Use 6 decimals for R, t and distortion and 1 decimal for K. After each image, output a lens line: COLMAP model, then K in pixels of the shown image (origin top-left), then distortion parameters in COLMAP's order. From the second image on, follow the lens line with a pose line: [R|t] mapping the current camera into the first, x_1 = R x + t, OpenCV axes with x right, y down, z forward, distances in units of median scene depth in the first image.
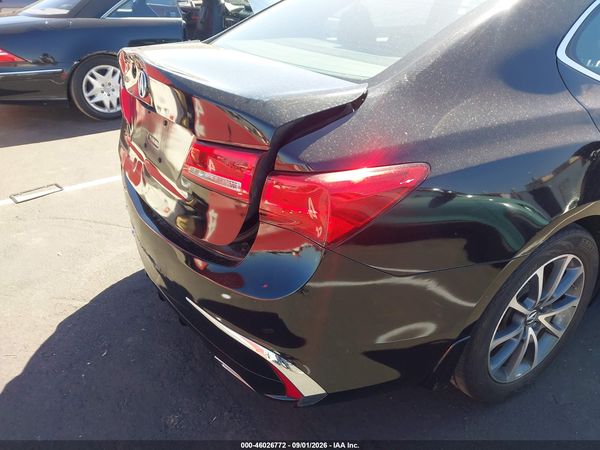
lens RADIAL K [[468.9, 0, 300.0], [0, 468.9, 225.0], [0, 0, 1]] dist [0.035033, -0.034338]
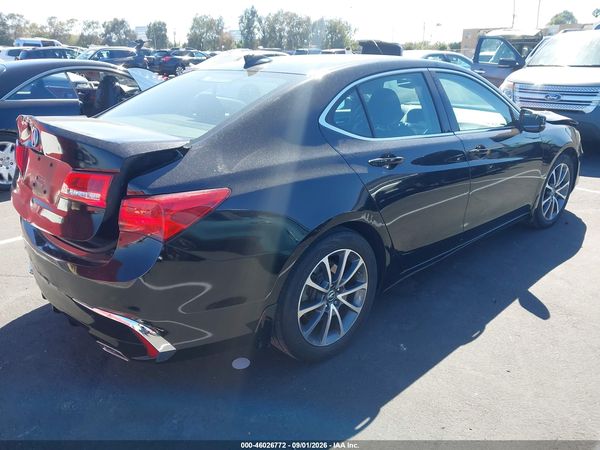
lens RADIAL K [[468.9, 0, 300.0], [0, 468.9, 225.0], [0, 0, 1]] dist [0.035033, -0.034338]
pose [[0.982649, -0.063114, 0.174407, 0.160412], [0.087232, 0.987097, -0.134277, 0.165808], [-0.163682, 0.147161, 0.975475, -0.420585]]
